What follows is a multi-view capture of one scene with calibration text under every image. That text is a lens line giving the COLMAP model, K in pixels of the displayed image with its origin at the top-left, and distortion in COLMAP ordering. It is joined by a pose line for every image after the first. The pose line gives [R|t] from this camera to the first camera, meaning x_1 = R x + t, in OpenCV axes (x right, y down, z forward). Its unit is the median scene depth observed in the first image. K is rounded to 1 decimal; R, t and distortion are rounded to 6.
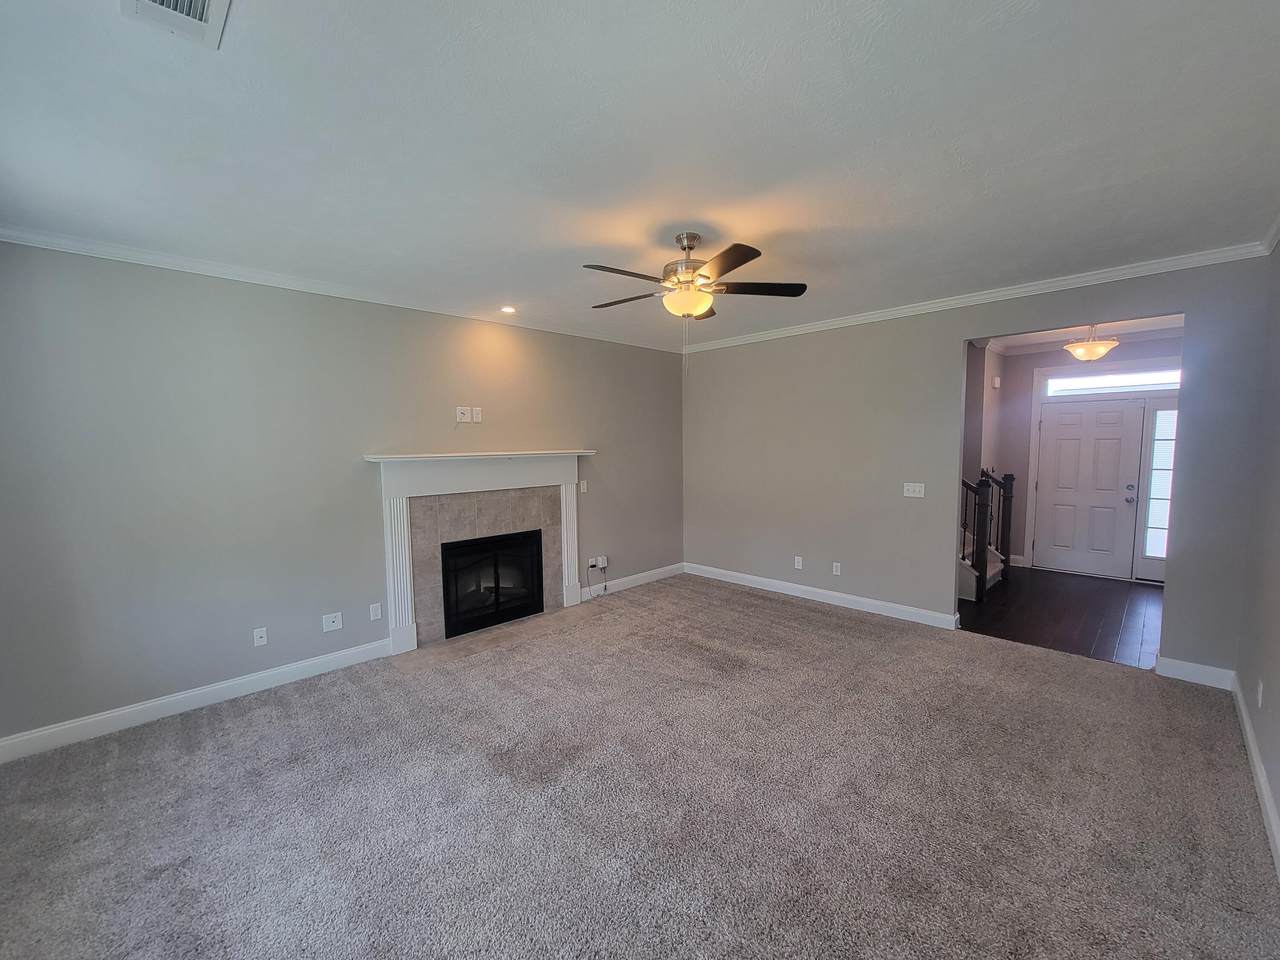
lens RADIAL K [[524.6, 0, 640.3], [0, 524.6, 487.8], [0, 0, 1]] dist [-0.000650, 0.000089]
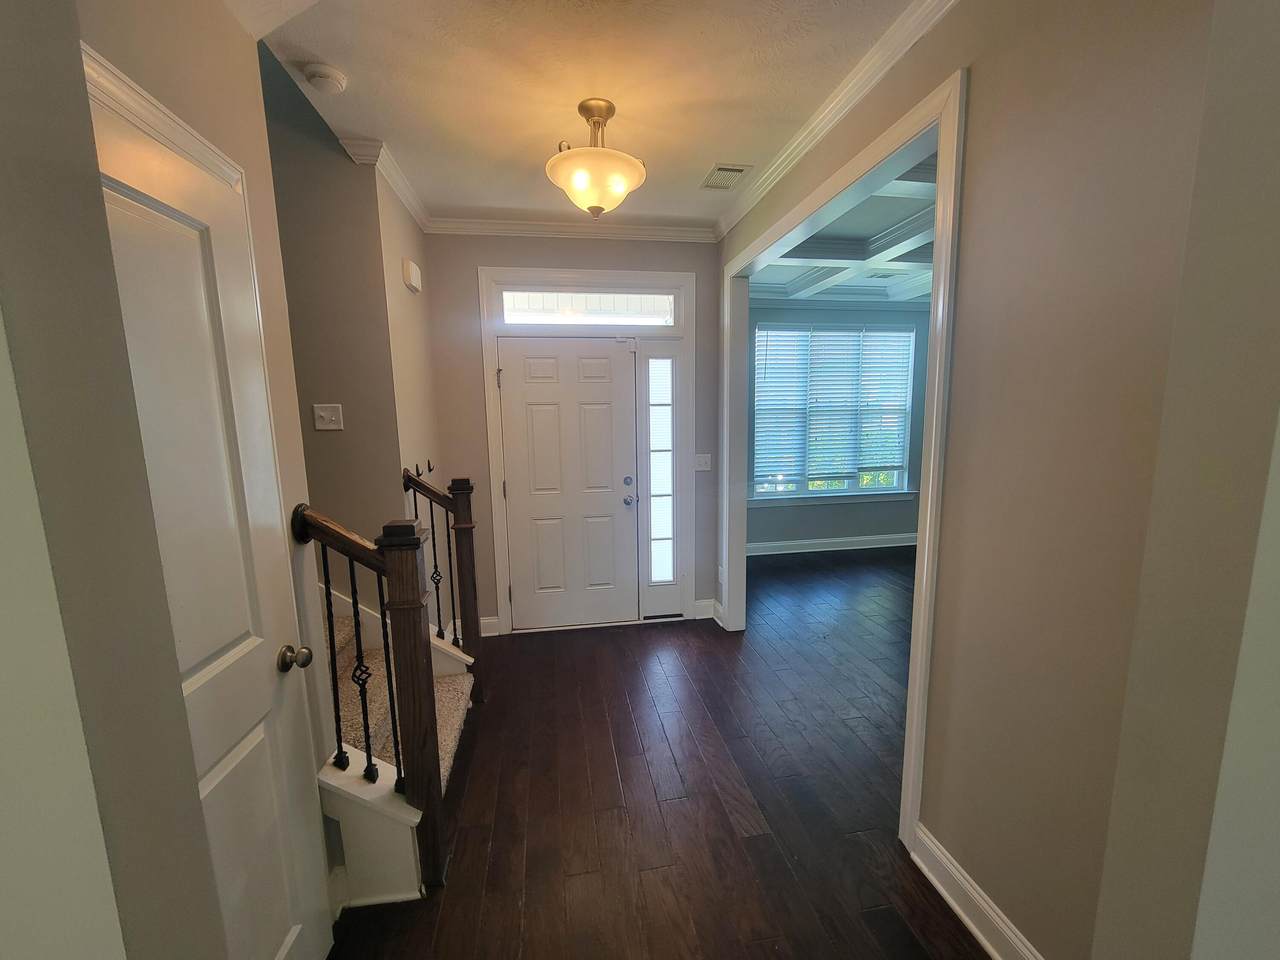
lens RADIAL K [[524.6, 0, 640.3], [0, 524.6, 487.8], [0, 0, 1]] dist [-0.000650, 0.000089]
pose [[0.577306, -0.116020, 0.808243, 0.431221], [0.079633, 0.993135, 0.085681, -0.045230], [-0.812635, 0.014899, 0.582582, 0.618232]]
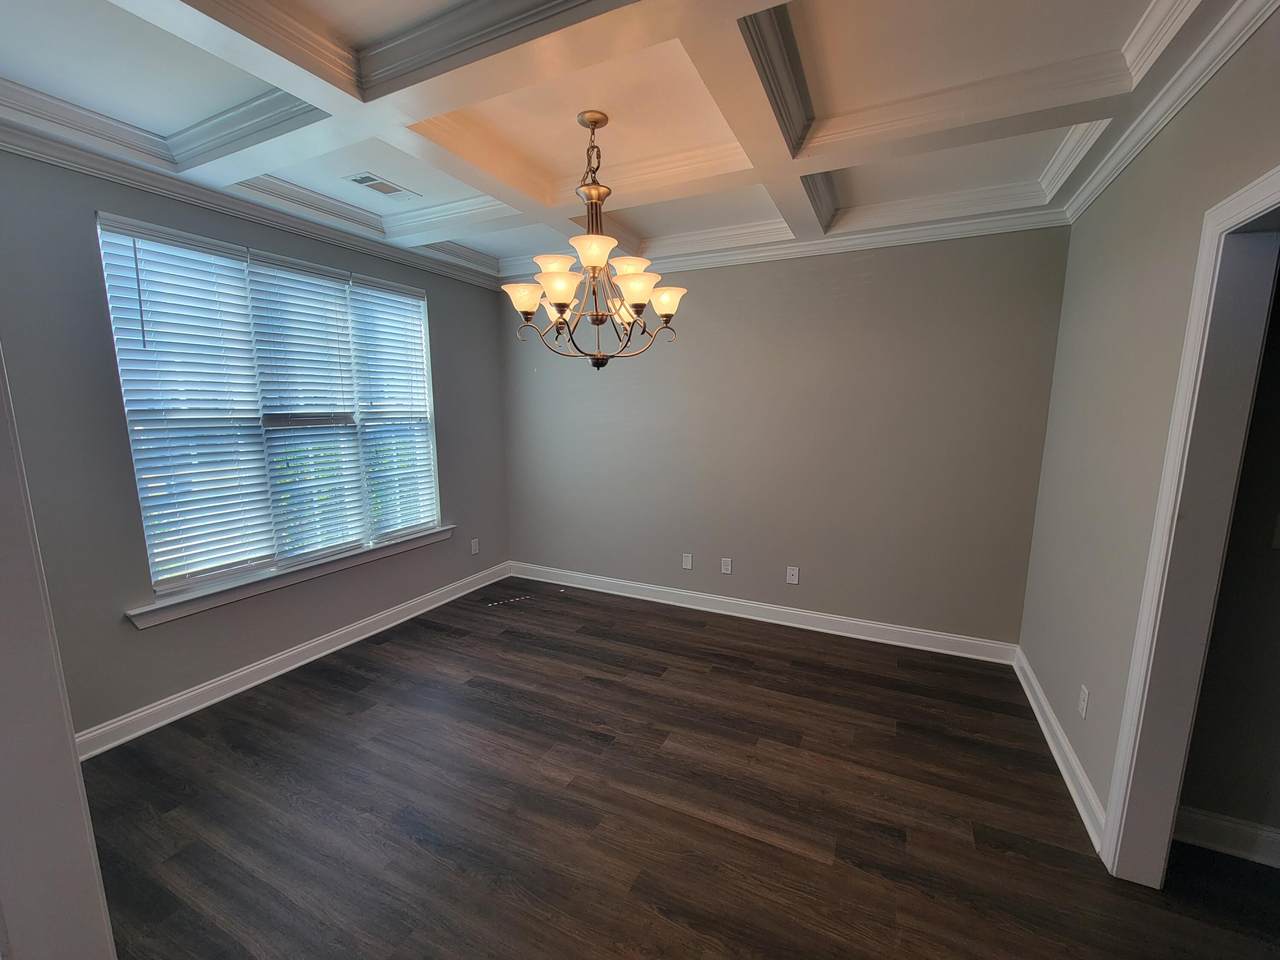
lens RADIAL K [[524.6, 0, 640.3], [0, 524.6, 487.8], [0, 0, 1]] dist [-0.000650, 0.000089]
pose [[-0.322832, -0.135343, 0.936729, 0.788244], [0.086937, 0.981298, 0.171745, -0.063994], [-0.942455, 0.136881, -0.305028, 0.743279]]
